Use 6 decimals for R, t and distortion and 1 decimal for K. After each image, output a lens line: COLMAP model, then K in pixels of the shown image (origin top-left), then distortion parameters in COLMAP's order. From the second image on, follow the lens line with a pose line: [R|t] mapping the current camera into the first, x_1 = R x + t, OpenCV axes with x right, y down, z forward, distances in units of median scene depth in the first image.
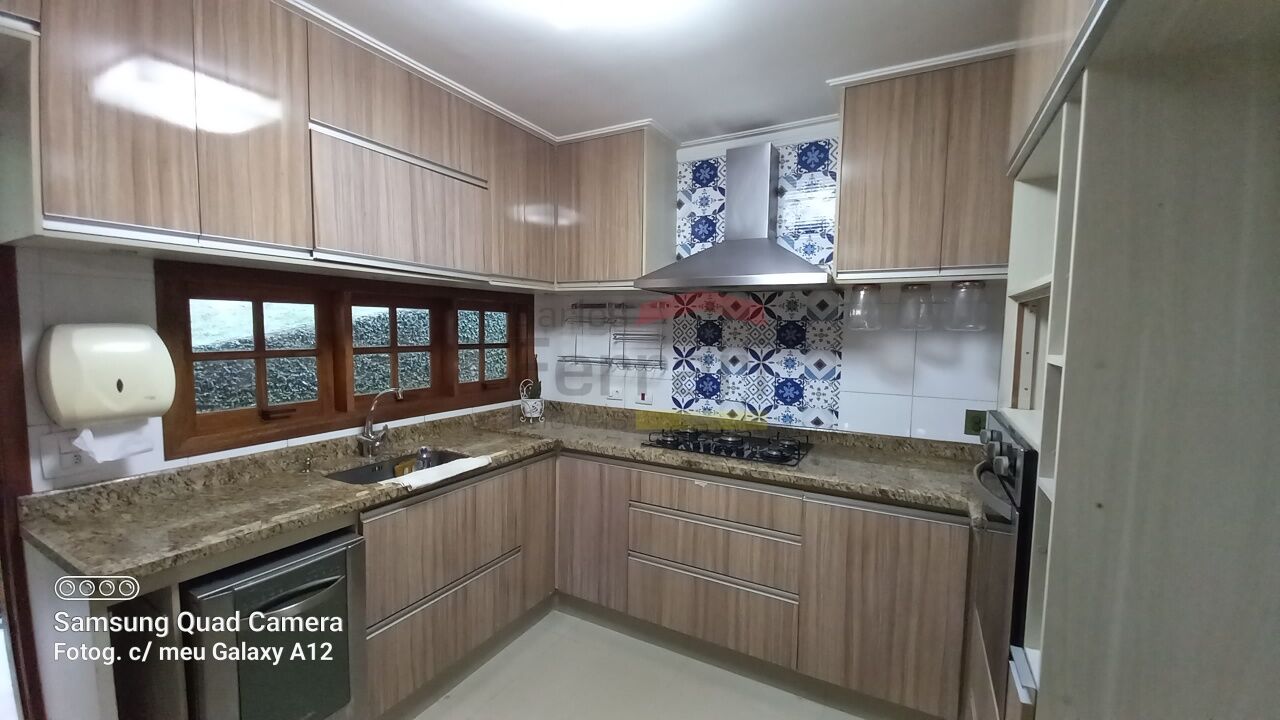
lens RADIAL K [[511.8, 0, 644.5], [0, 511.8, 368.6], [0, 0, 1]] dist [0.016059, -0.006059]
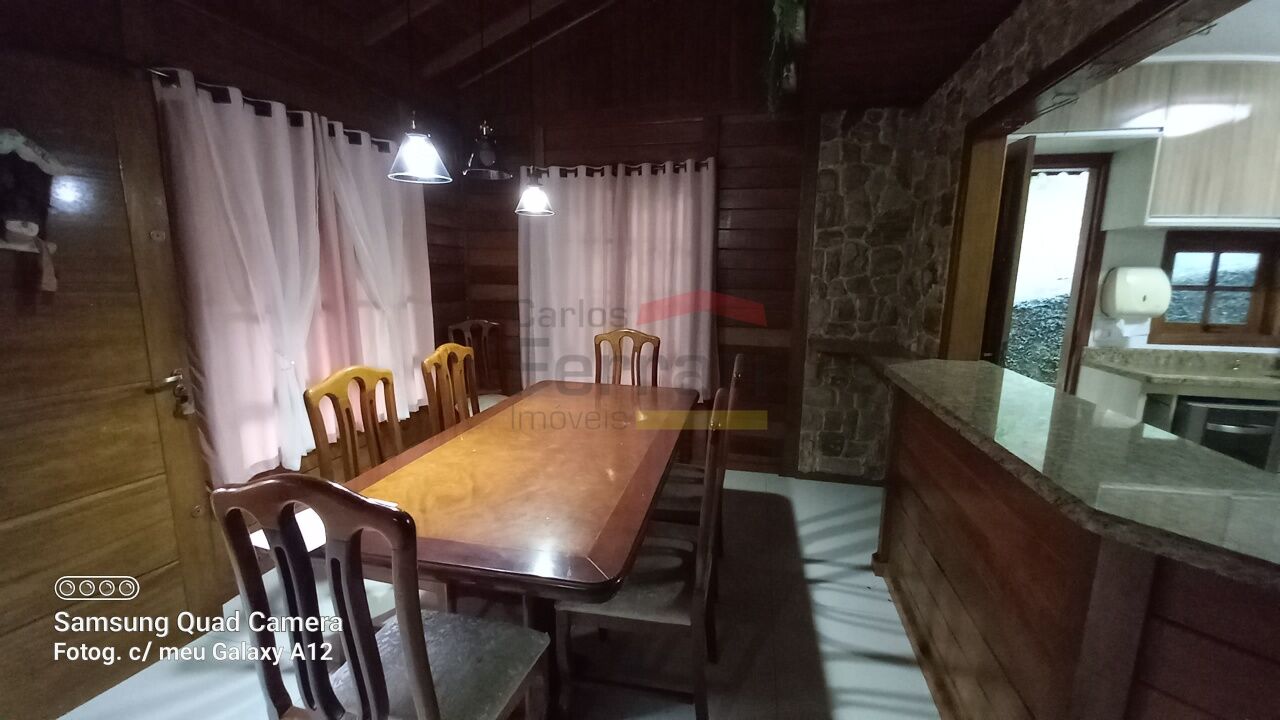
lens RADIAL K [[511.8, 0, 634.4], [0, 511.8, 361.3], [0, 0, 1]] dist [0.016059, -0.006059]
pose [[0.277855, 0.158525, -0.947453, 0.171657], [-0.086823, 0.986397, 0.139579, 0.083122], [0.956691, 0.043478, 0.287839, -0.715242]]
